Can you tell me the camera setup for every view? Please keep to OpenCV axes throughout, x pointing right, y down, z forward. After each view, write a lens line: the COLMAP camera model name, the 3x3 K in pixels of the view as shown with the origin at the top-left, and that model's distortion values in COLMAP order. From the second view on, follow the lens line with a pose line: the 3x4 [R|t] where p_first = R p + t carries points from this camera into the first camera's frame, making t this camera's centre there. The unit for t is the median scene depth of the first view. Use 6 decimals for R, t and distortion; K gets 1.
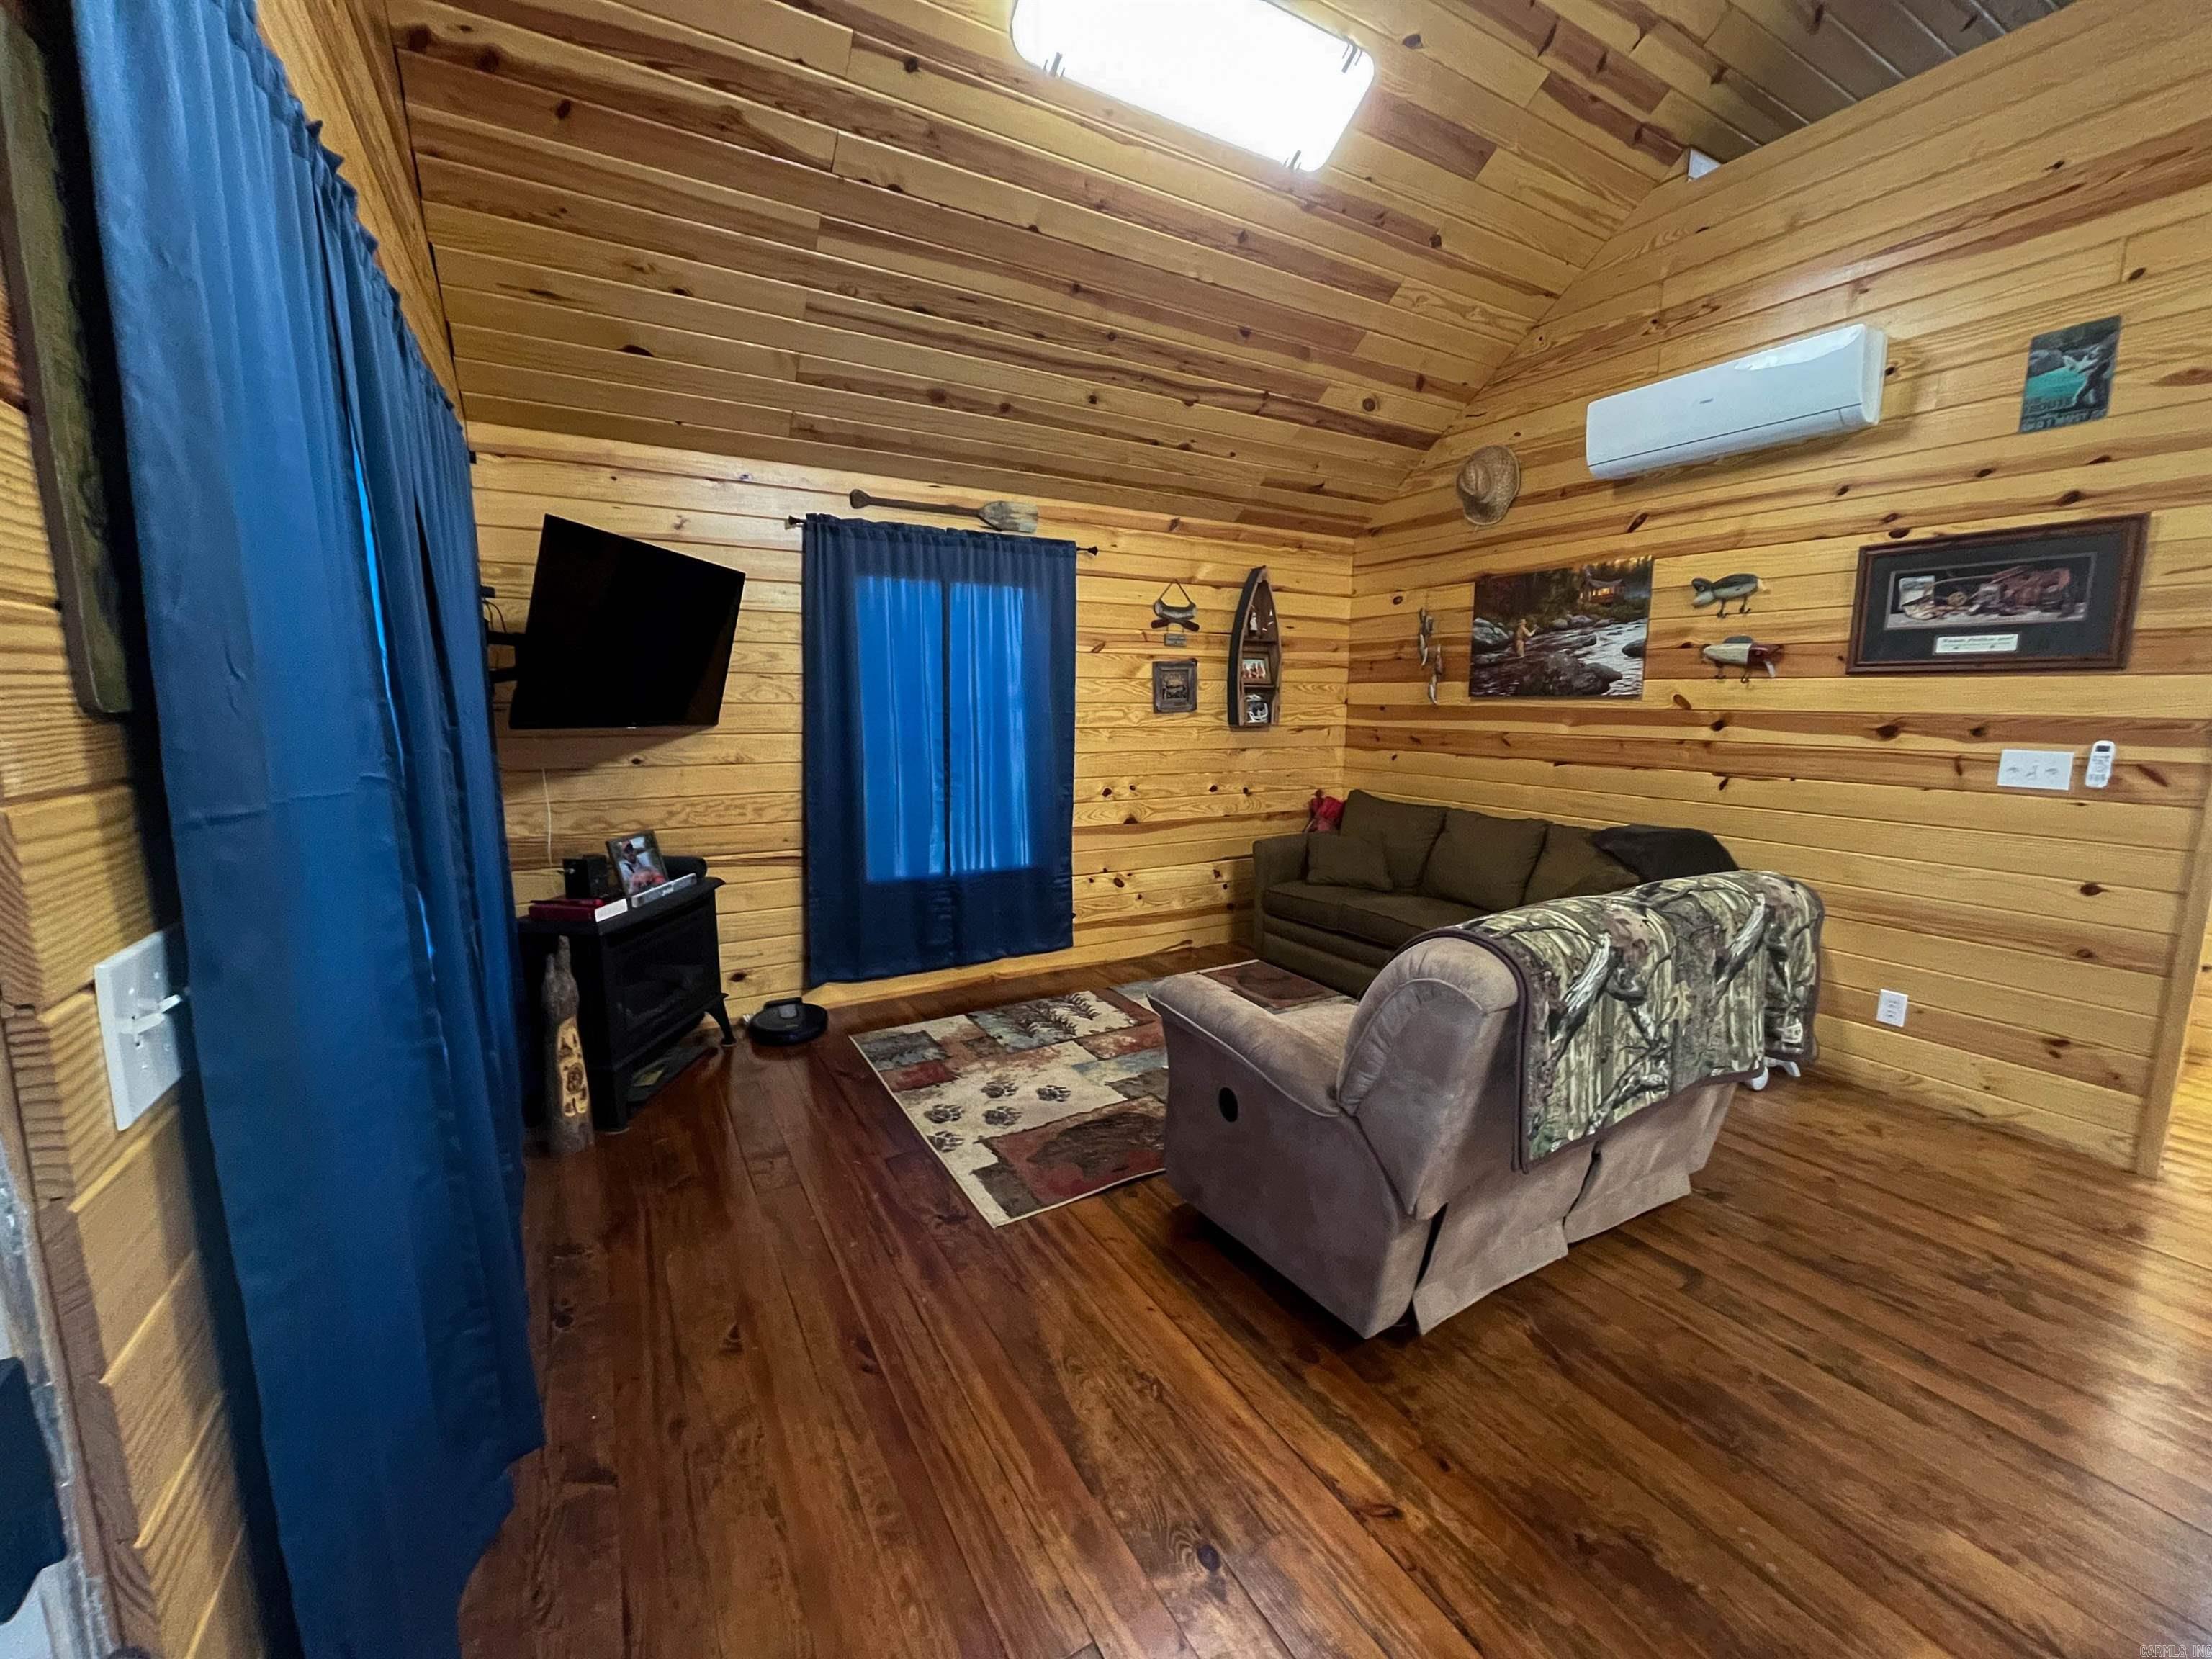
lens RADIAL K [[901.9, 0, 1087.3], [0, 901.9, 865.9], [0, 0, 1]] dist [0.000176, -0.000608]
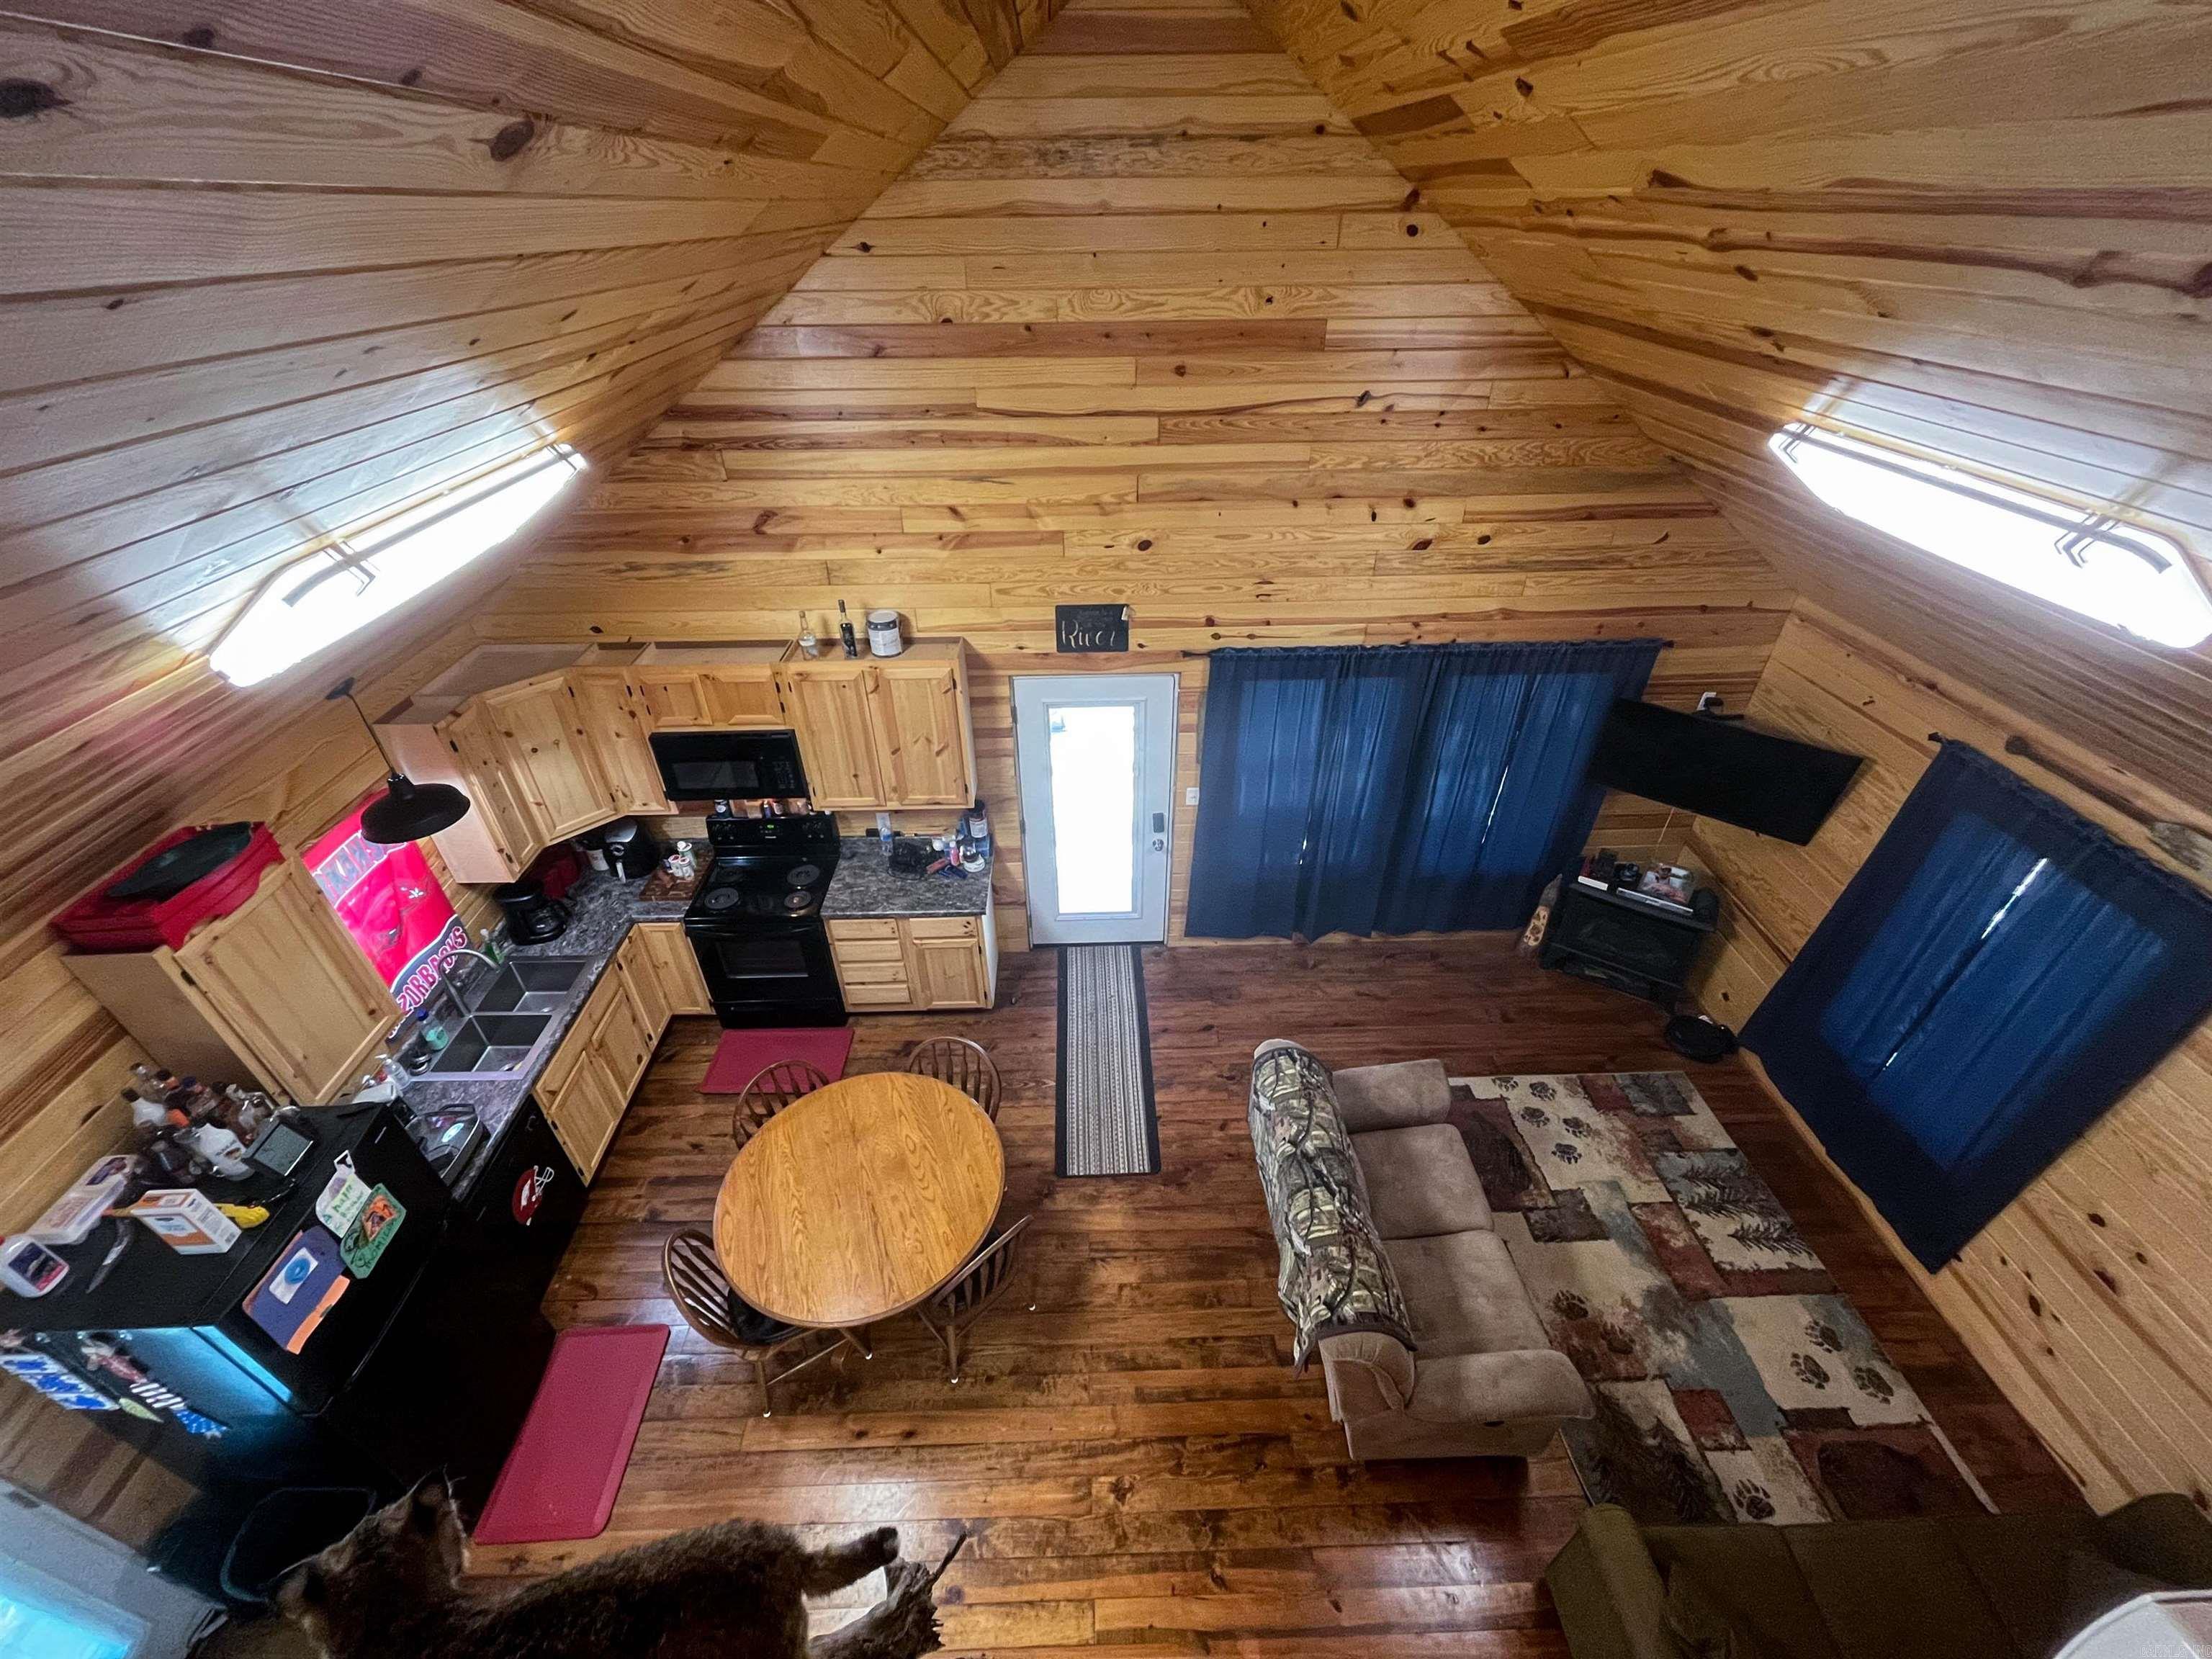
lens RADIAL K [[901.9, 0, 1113.3], [0, 901.9, 841.7], [0, 0, 1]] dist [0.000176, -0.000608]
pose [[-0.476447, 0.501592, -0.722083, 1.081820], [-0.157275, 0.759422, 0.631303, -0.905546], [0.865022, 0.414348, -0.282936, 0.572448]]
